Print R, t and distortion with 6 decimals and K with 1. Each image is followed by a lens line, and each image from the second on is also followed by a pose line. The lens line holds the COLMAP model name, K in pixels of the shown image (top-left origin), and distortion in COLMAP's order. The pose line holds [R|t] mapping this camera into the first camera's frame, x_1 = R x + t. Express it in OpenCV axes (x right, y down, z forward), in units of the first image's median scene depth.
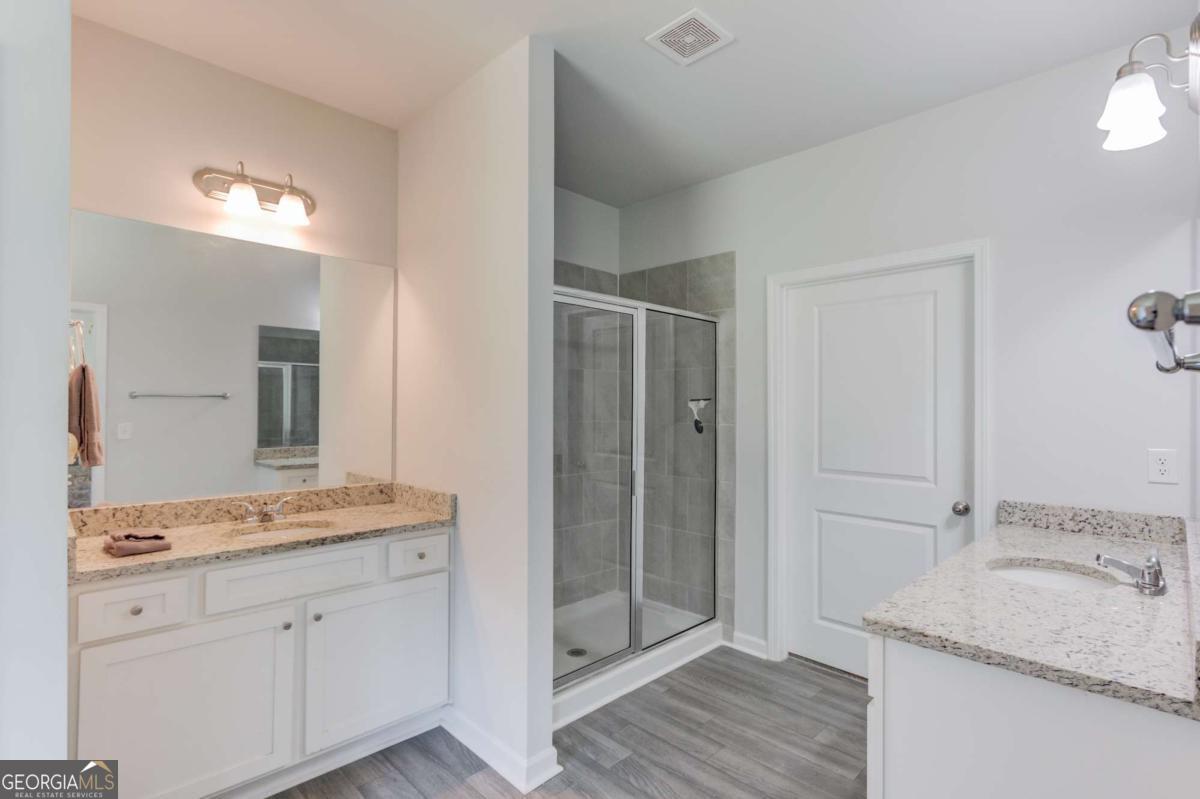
lens RADIAL K [[583.4, 0, 599.9], [0, 583.4, 399.4], [0, 0, 1]] dist [0.006146, 0.001291]
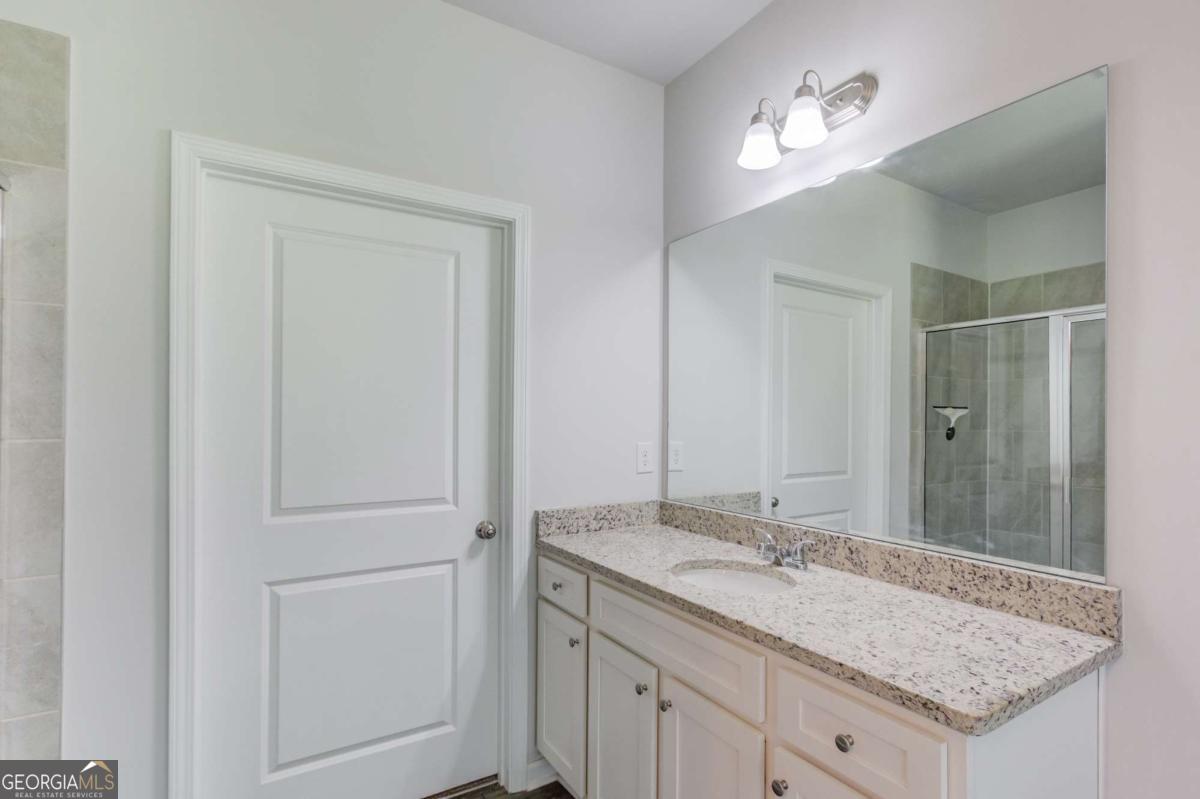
lens RADIAL K [[583.4, 0, 601.7], [0, 583.4, 410.6], [0, 0, 1]] dist [0.006146, 0.001291]
pose [[0.216114, 0.015418, 0.976246, -0.157775], [-0.012938, 0.999833, -0.012926, 0.034579], [-0.976282, -0.009837, 0.216278, 0.775980]]
